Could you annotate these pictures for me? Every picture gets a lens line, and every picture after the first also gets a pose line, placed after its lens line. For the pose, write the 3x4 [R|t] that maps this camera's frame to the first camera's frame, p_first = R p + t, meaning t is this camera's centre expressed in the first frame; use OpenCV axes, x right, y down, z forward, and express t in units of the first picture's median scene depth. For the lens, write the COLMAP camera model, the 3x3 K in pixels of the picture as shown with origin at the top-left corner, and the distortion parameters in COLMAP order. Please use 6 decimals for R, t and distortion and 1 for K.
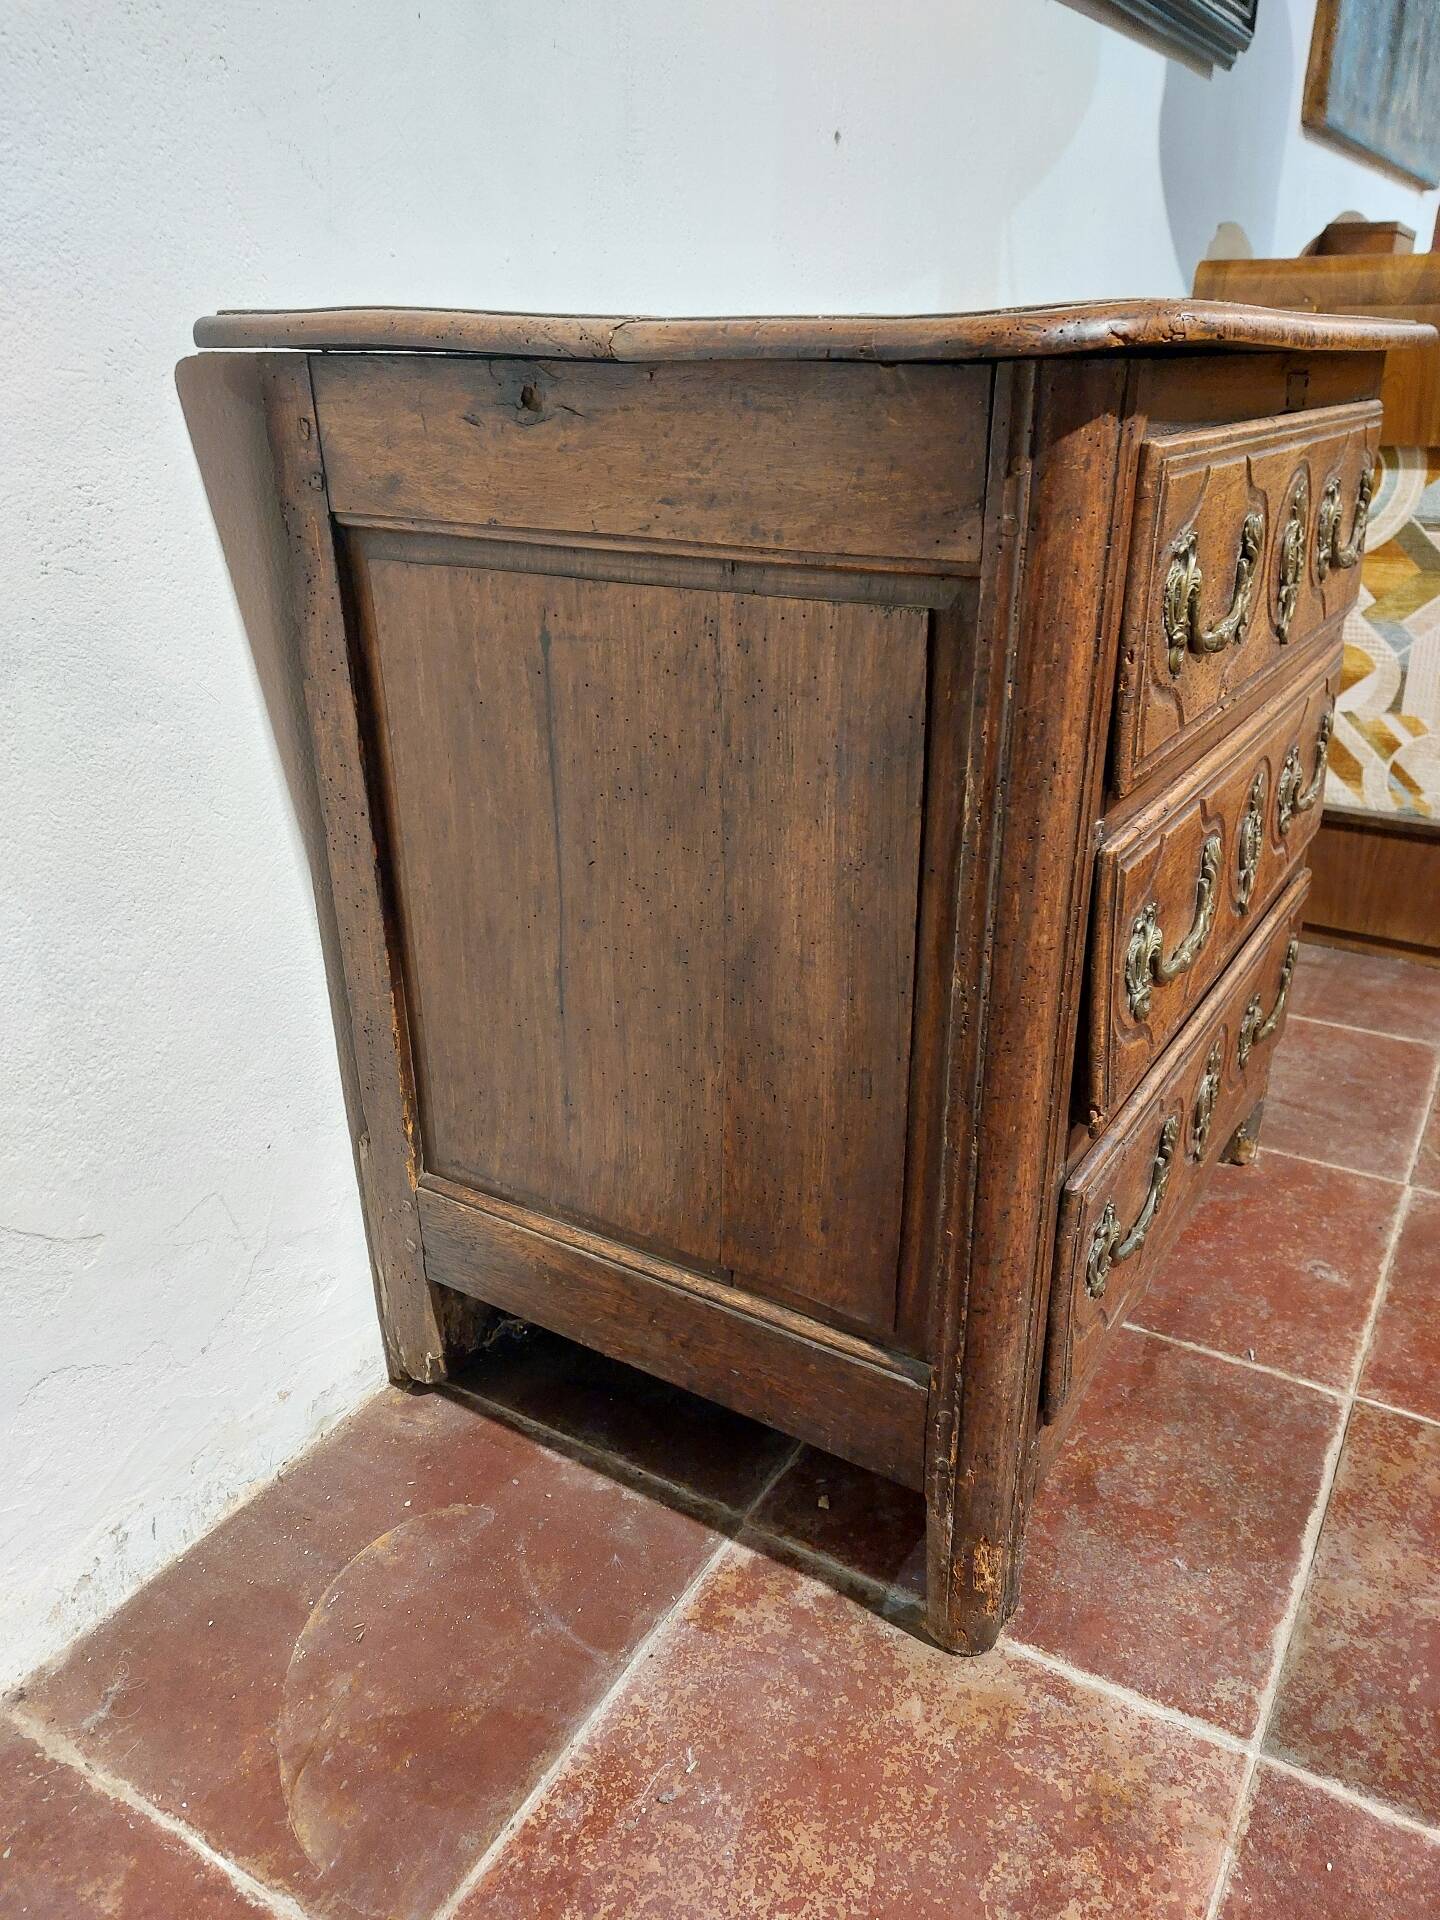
lens RADIAL K [[1413.2, 0, 755.6], [0, 1413.2, 956.0], [0, 0, 1]] dist [0.028518, -0.025773]
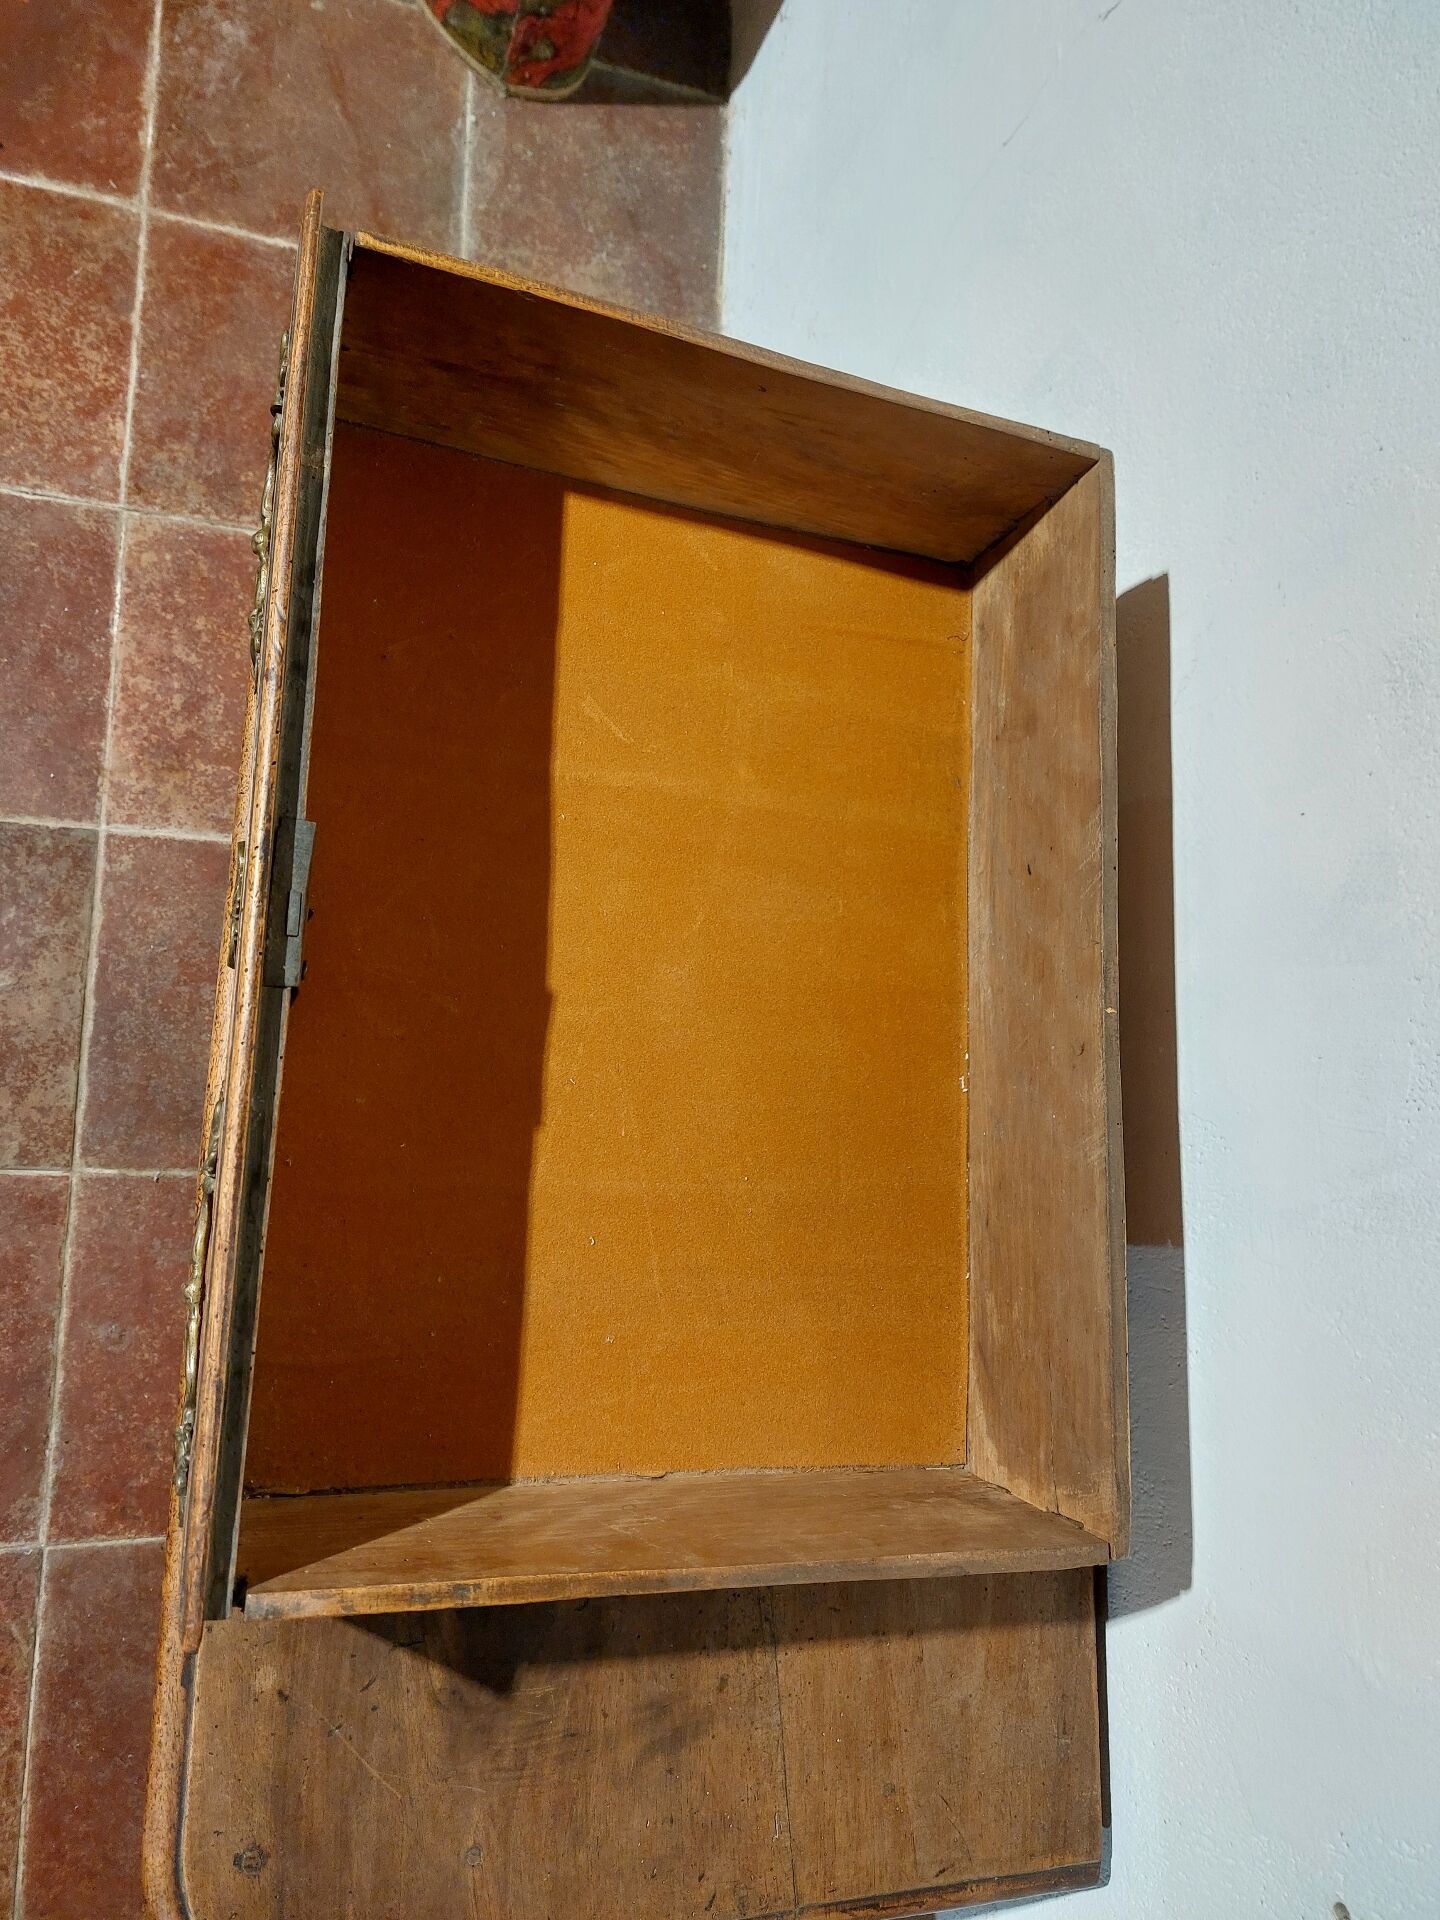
lens RADIAL K [[1413.2, 0, 711.6], [0, 1413.2, 961.5], [0, 0, 1]] dist [0.028518, -0.025773]
pose [[-0.821867, 0.437460, -0.364915, 0.391627], [-0.487763, -0.209429, 0.847483, -1.167795], [0.294316, 0.874510, 0.385499, 0.610151]]
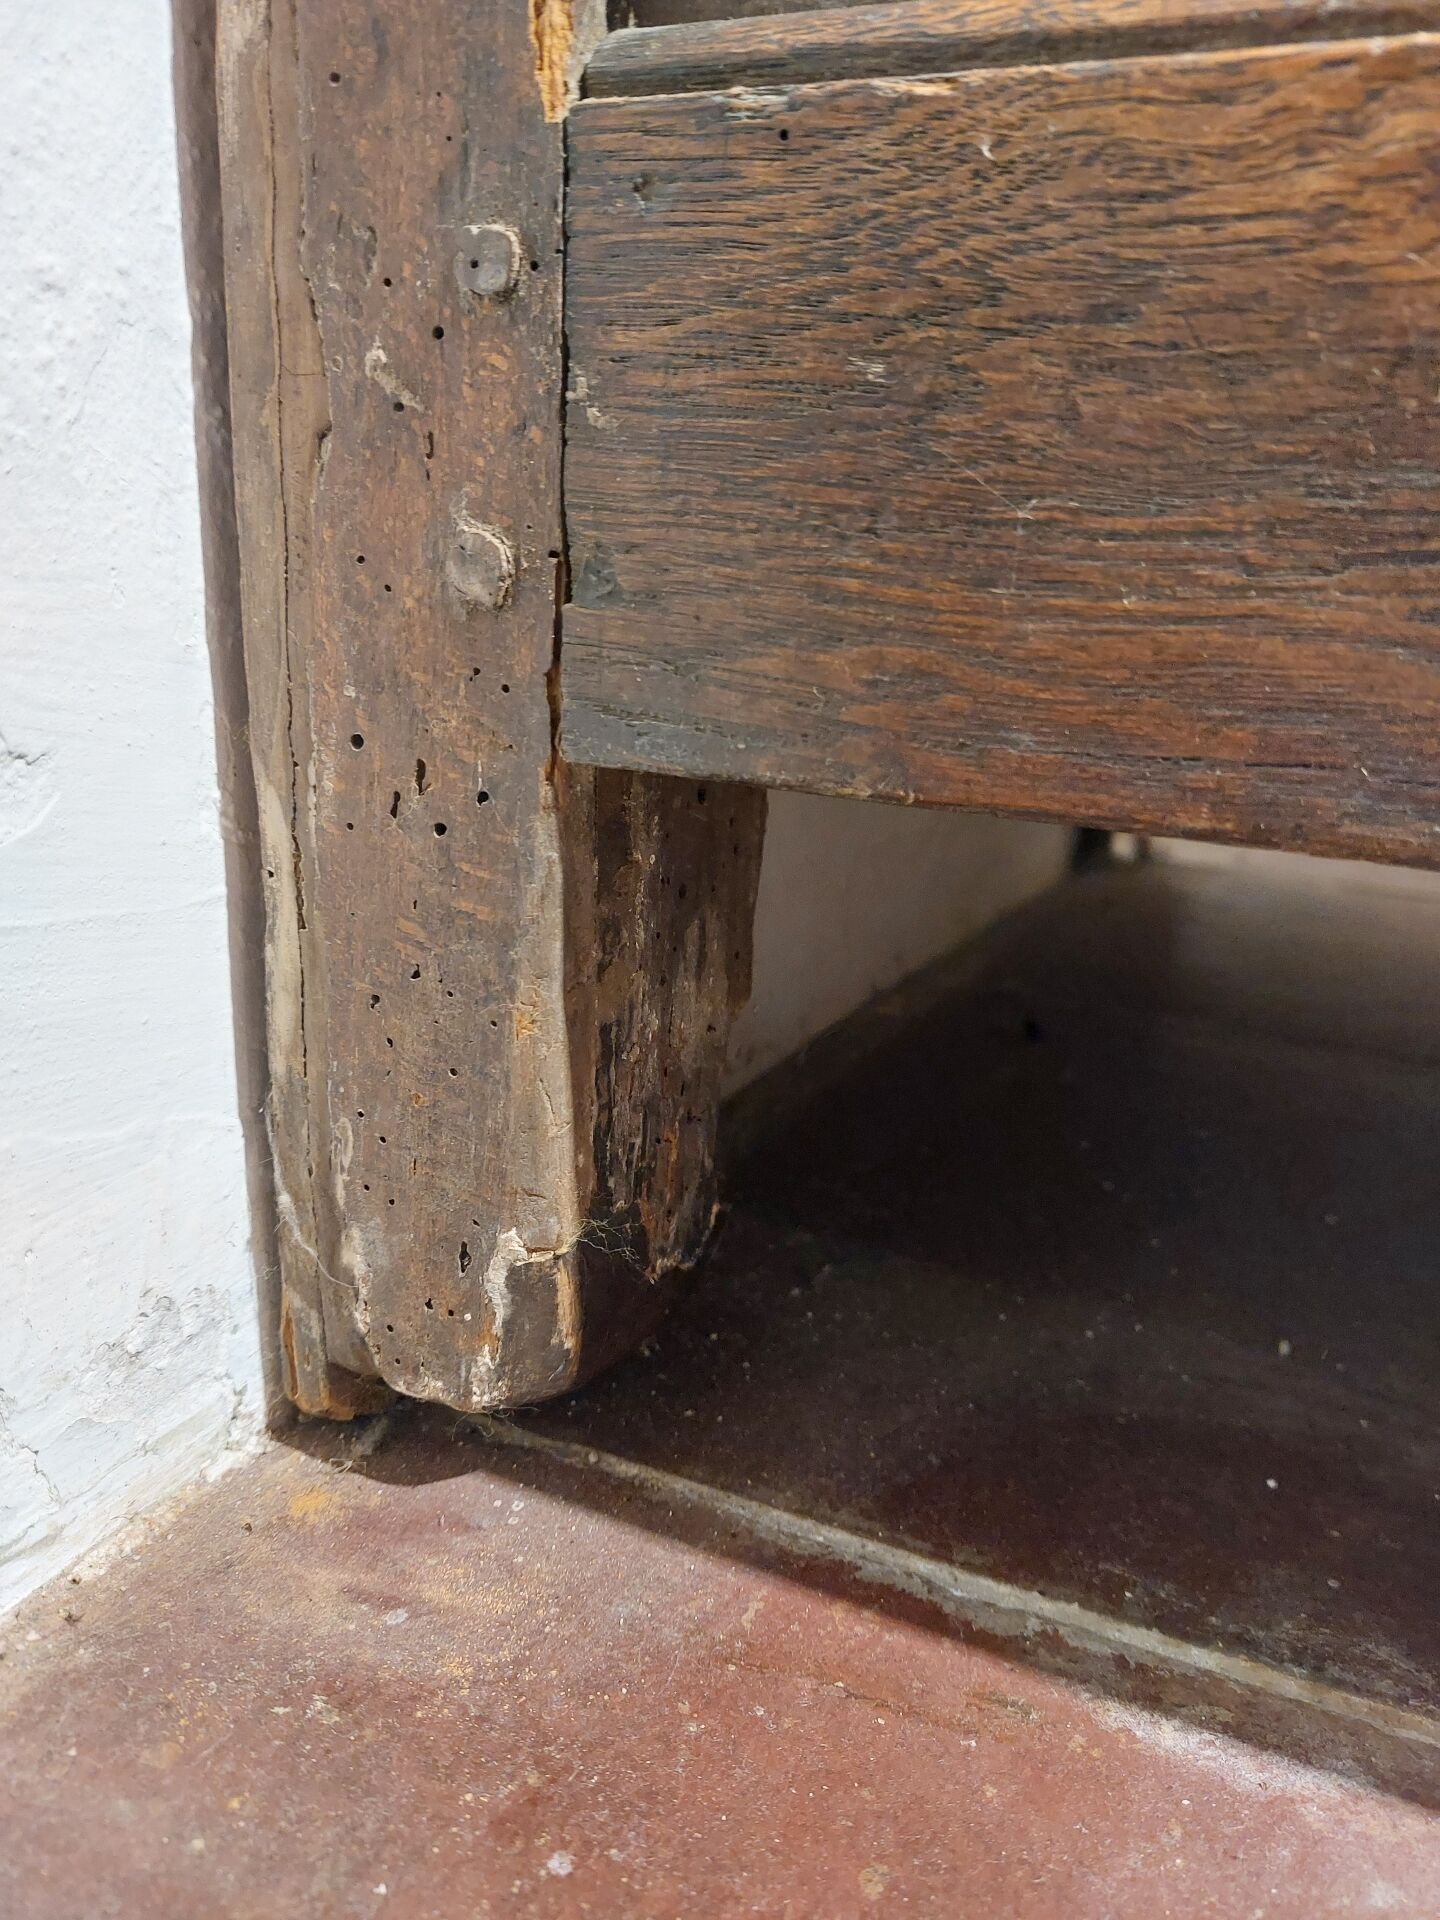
lens RADIAL K [[1495.8, 0, 726.6], [0, 1495.8, 965.8], [0, 0, 1]] dist [-0.007161, -0.000858]
pose [[0.992591, 0.019357, 0.119954, -0.256381], [-0.003336, 0.991199, -0.132342, 0.306563], [-0.121460, 0.130961, 0.983919, 0.892217]]
